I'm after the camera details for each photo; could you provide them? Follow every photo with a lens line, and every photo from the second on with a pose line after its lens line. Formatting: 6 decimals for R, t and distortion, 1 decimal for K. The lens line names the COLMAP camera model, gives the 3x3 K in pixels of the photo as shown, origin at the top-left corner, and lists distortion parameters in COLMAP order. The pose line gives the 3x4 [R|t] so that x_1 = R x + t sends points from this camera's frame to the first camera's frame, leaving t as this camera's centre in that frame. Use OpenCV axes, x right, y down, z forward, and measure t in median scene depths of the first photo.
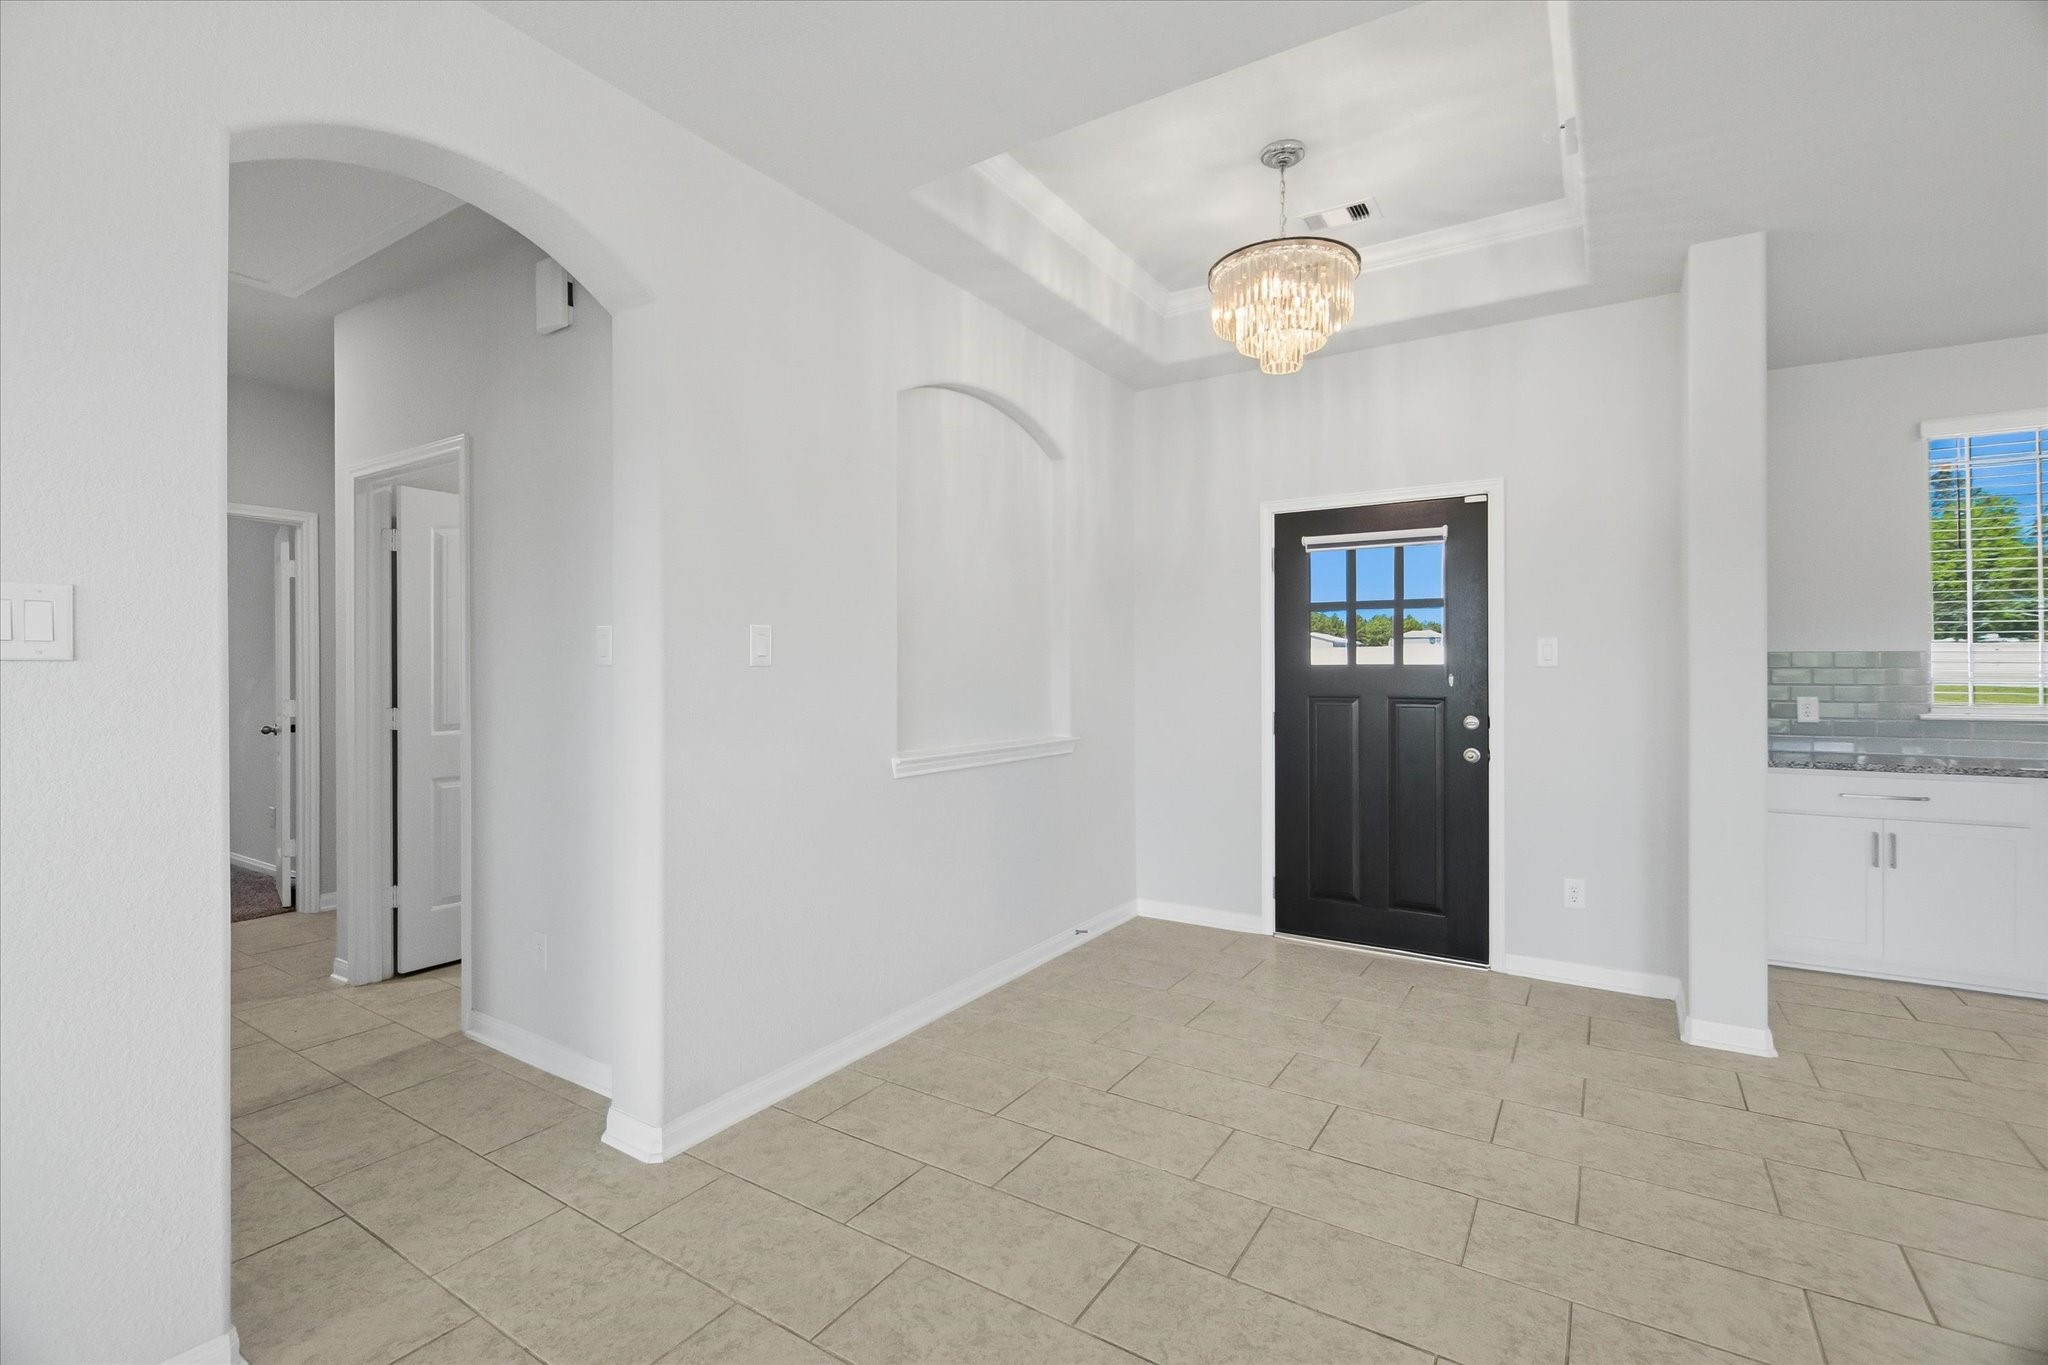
lens RADIAL K [[925.2, 0, 996.1], [0, 925.2, 671.6], [0, 0, 1]] dist [0.000248, -0.000598]
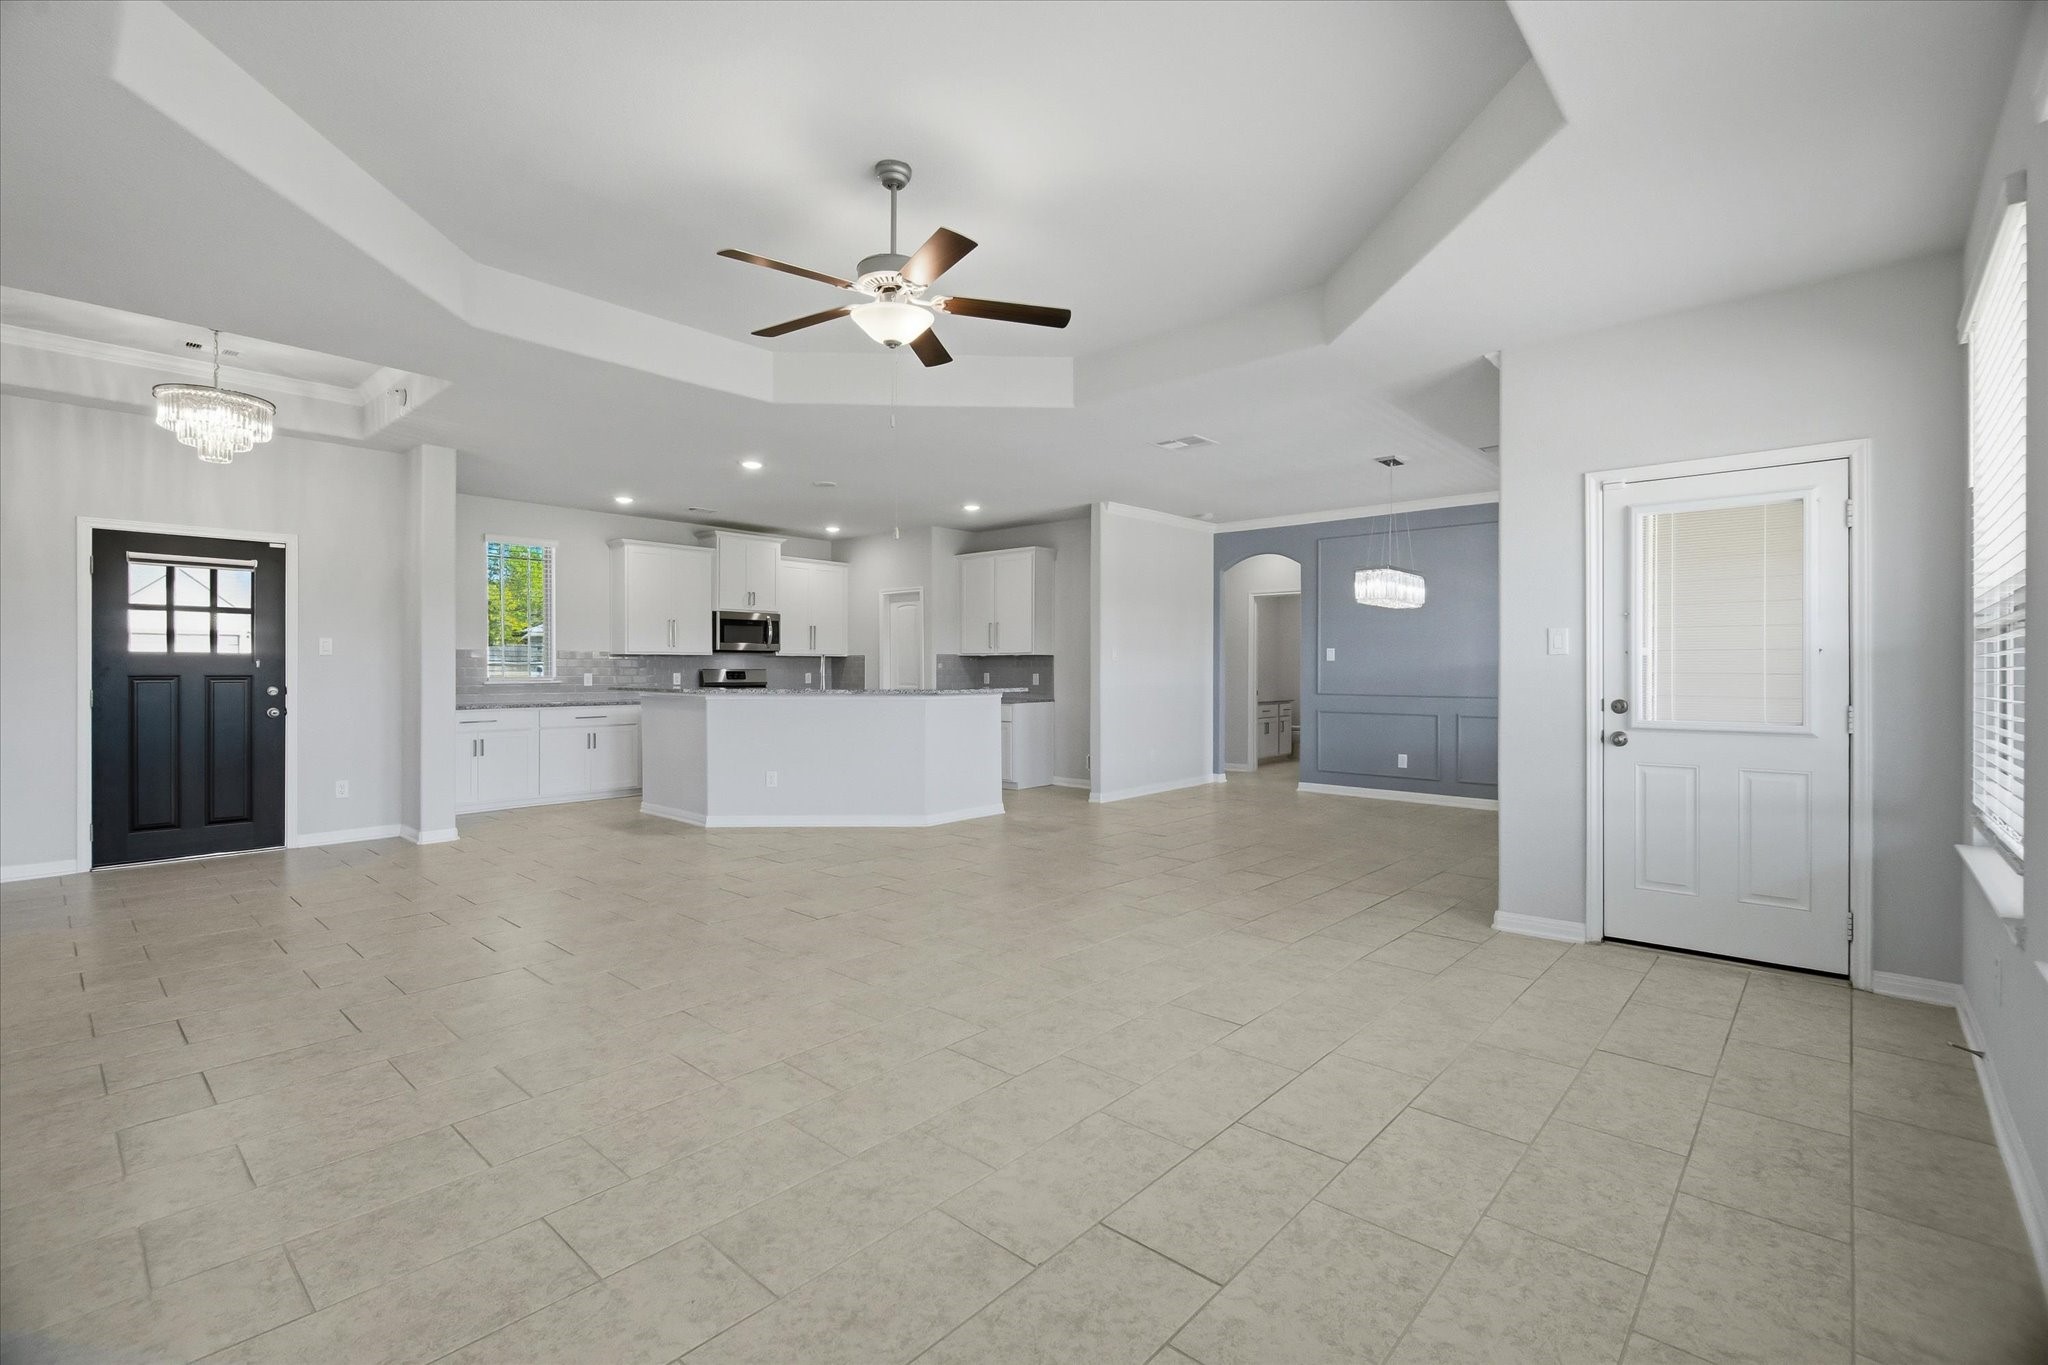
lens RADIAL K [[917.0, 0, 1009.2], [0, 917.0, 667.0], [0, 0, 1]] dist [0.001763, -0.000319]
pose [[0.149080, 0.001194, 0.988824, -0.794788], [-0.003023, 0.999995, -0.000752, 0.012133], [-0.988821, -0.002877, 0.149083, -0.425645]]
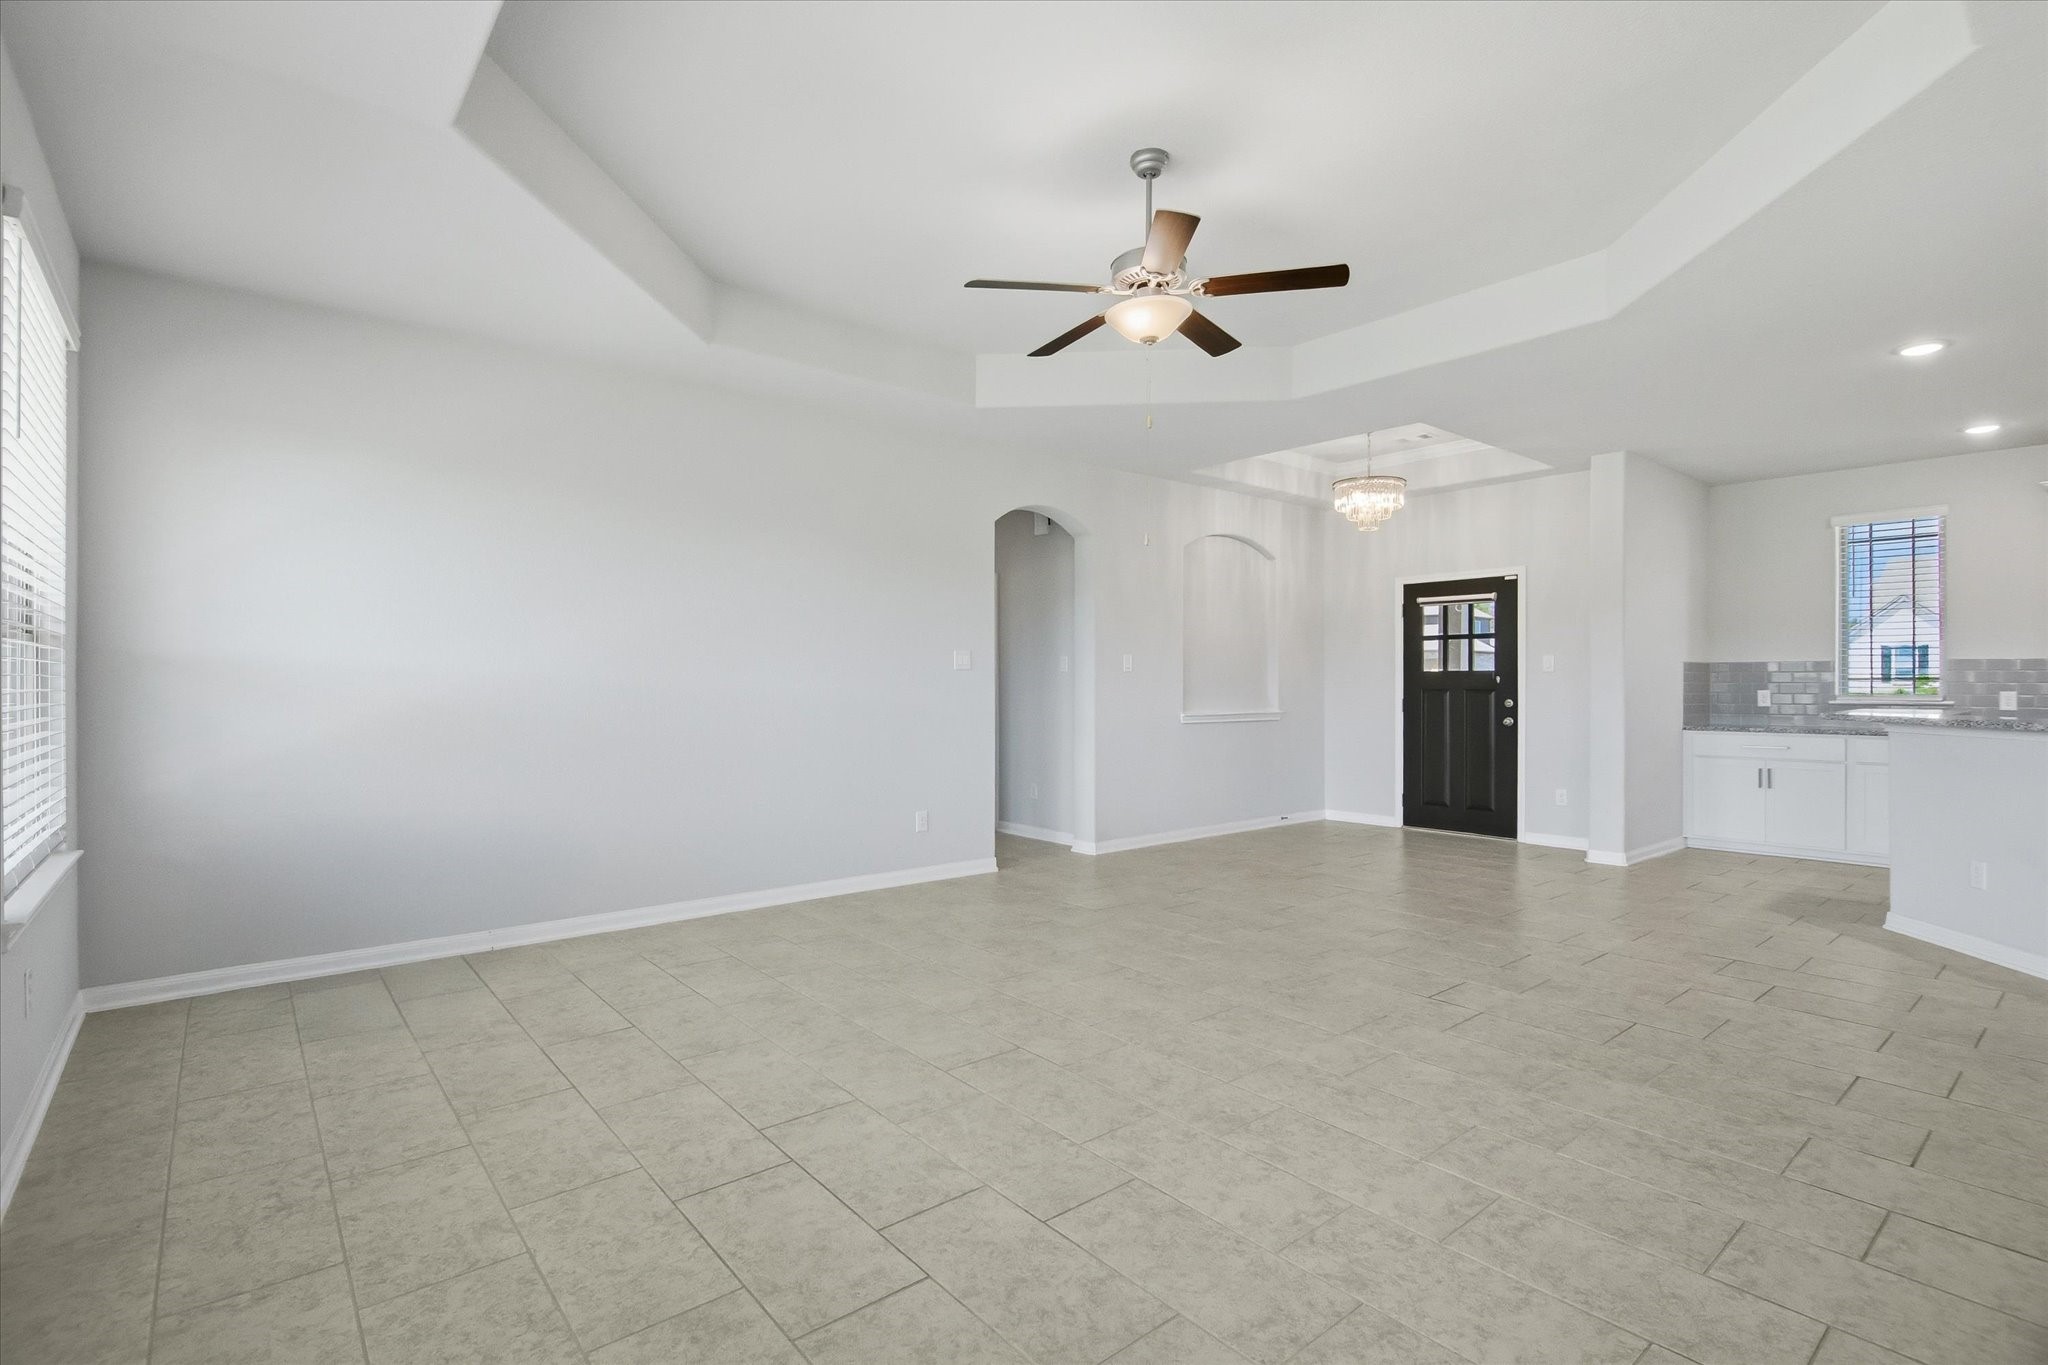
lens RADIAL K [[943.9, 0, 1009.5], [0, 943.9, 686.7], [0, 0, 1]] dist [0.001362, -0.000821]
pose [[0.959328, 0.002405, -0.282284, 0.103006], [-0.000442, 0.999975, 0.007019, 0.010887], [0.282294, -0.006609, 0.959305, -0.998546]]
